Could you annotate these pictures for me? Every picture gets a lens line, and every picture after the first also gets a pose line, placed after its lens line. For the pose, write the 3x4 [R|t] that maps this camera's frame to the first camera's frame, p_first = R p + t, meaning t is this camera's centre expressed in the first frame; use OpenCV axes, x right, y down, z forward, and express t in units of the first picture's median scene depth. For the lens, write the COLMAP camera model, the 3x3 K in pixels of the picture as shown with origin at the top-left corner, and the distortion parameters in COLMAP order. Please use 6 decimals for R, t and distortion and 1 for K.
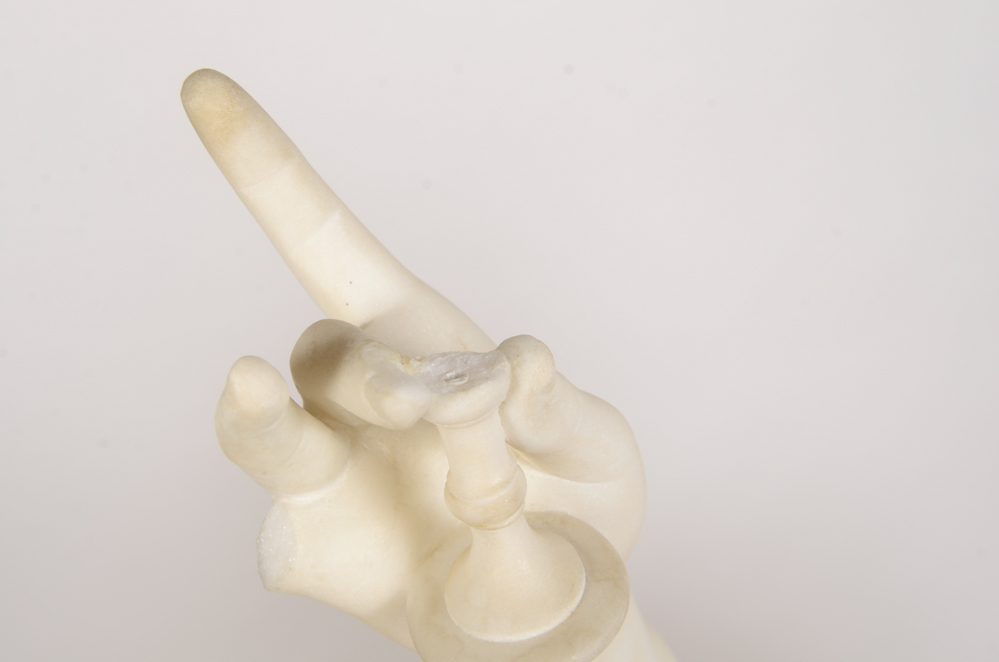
lens RADIAL K [[1420.8, 0, 496.2], [0, 1420.8, 340.0], [0, 0, 1]] dist [-0.001948, 0.095014]
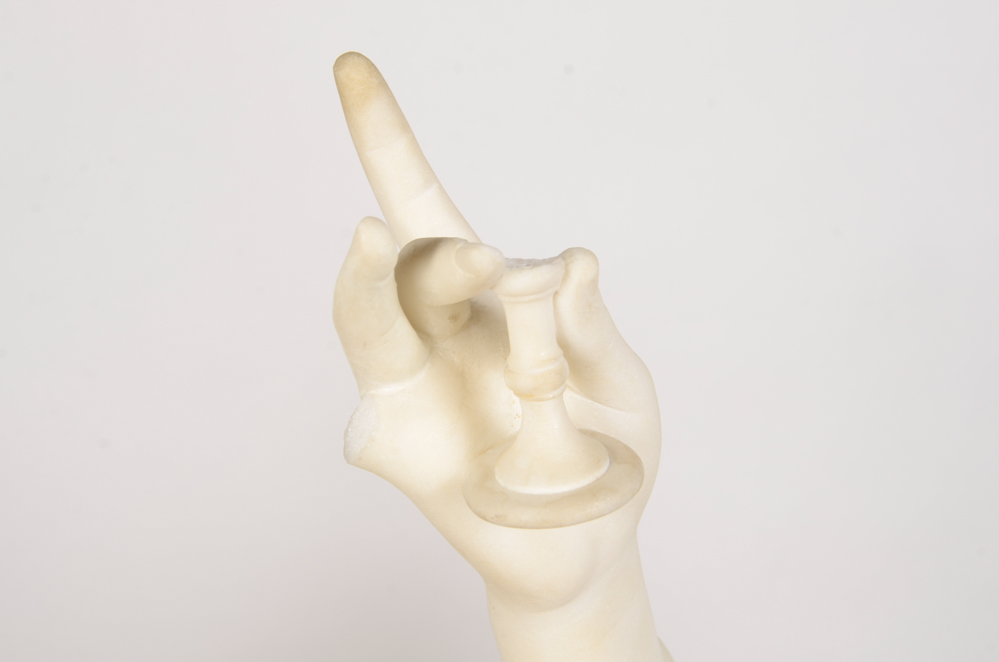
lens RADIAL K [[1420.8, 0, 496.2], [0, 1420.8, 340.0], [0, 0, 1]] dist [-0.001948, 0.095014]
pose [[0.996298, 0.081455, -0.027469, -0.010414], [-0.085645, 0.967994, -0.235909, 0.370867], [0.007374, 0.237388, 0.971387, -0.236039]]
